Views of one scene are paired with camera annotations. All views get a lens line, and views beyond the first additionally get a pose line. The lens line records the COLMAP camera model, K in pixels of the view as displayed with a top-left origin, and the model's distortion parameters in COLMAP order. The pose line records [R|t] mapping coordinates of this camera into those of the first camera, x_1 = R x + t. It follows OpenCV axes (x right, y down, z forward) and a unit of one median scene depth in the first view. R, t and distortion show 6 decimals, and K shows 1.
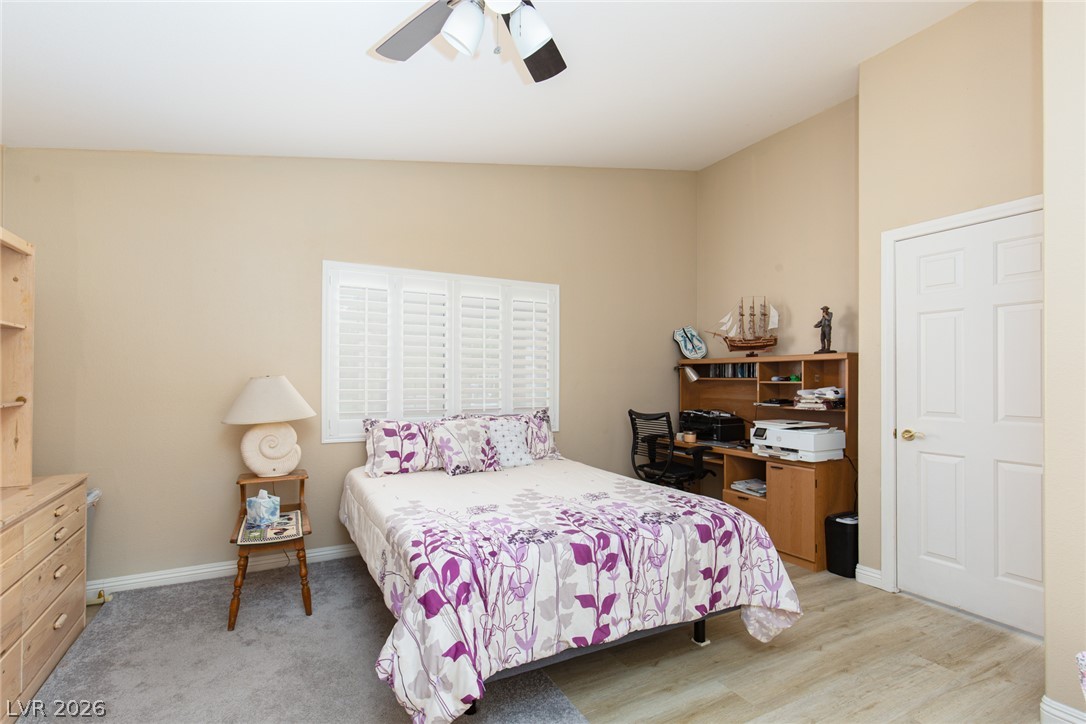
lens RADIAL K [[501.2, 0, 515.3], [0, 501.2, 383.8], [0, 0, 1]] dist [0.017322, -0.001755]
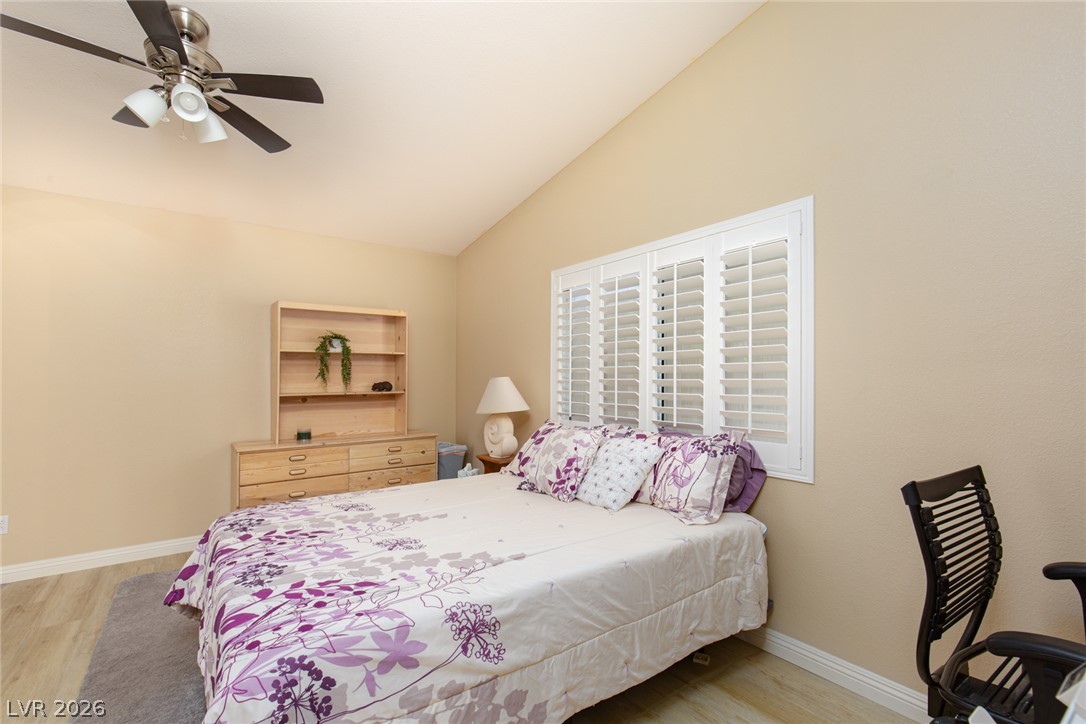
lens RADIAL K [[501.2, 0, 552.0], [0, 501.2, 364.6], [0, 0, 1]] dist [0.017322, -0.001755]
pose [[0.151977, -0.025557, -0.988054, 0.819607], [-0.004776, 0.999635, -0.026591, -0.013972], [0.988372, 0.008761, 0.151799, 0.991552]]
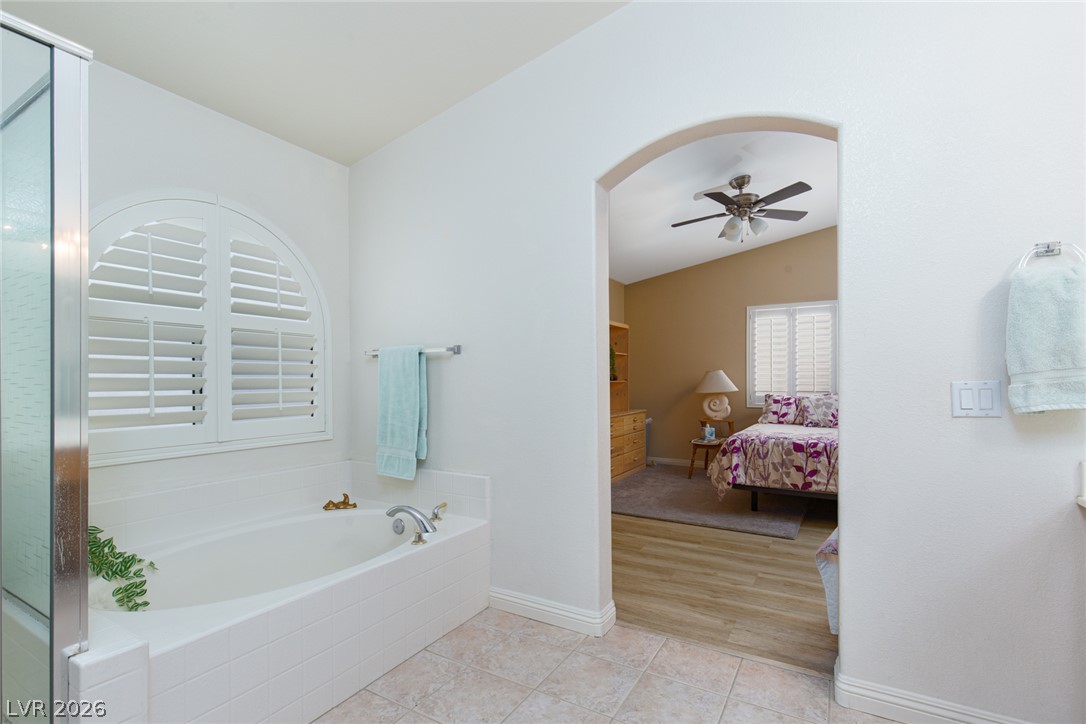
lens RADIAL K [[501.2, 0, 545.3], [0, 501.2, 361.9], [0, 0, 1]] dist [0.017322, -0.001755]
pose [[0.541454, -0.035998, -0.839959, 0.879436], [-0.004414, 0.998947, -0.045658, 0.048678], [0.840719, 0.028430, 0.540725, -0.696989]]
